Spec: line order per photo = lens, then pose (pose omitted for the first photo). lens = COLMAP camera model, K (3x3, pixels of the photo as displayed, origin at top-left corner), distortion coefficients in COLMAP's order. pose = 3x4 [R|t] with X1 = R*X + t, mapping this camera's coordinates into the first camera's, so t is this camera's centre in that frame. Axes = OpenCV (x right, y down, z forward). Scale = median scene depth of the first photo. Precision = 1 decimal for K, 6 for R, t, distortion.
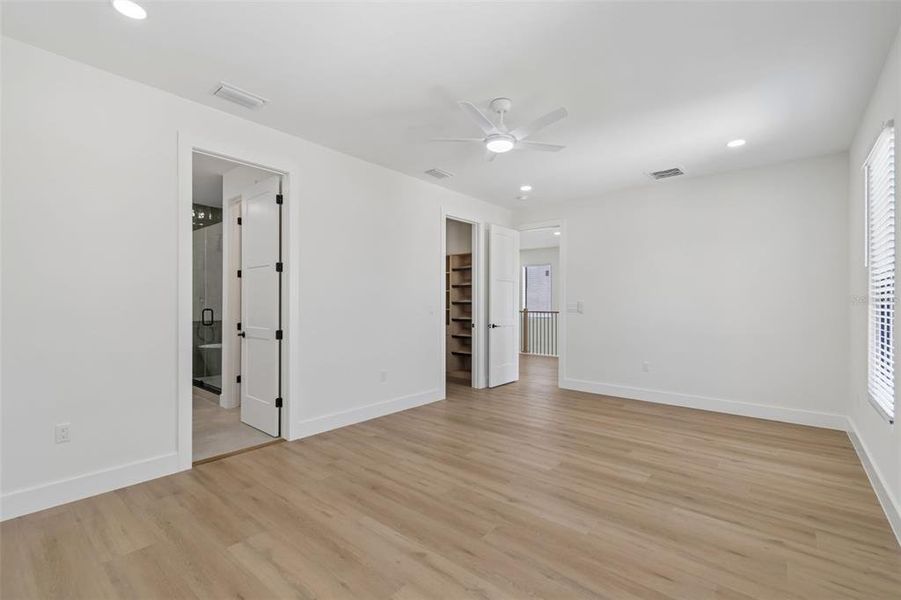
lens RADIAL K [[401.5, 0, 450.6], [0, 401.5, 301.6], [0, 0, 1]] dist [0.004392, -0.001155]
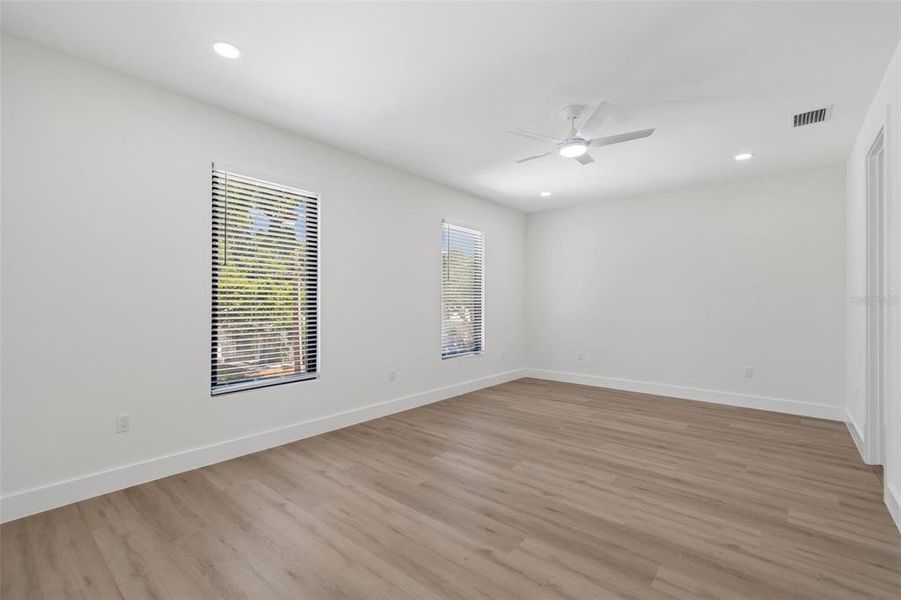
lens RADIAL K [[401.5, 0, 450.2], [0, 401.5, 301.0], [0, 0, 1]] dist [0.004392, -0.001155]
pose [[-0.999990, -0.003791, -0.002260, 0.453208], [-0.003773, 0.999963, -0.007688, 0.006768], [0.002289, -0.007679, -0.999968, 2.111658]]
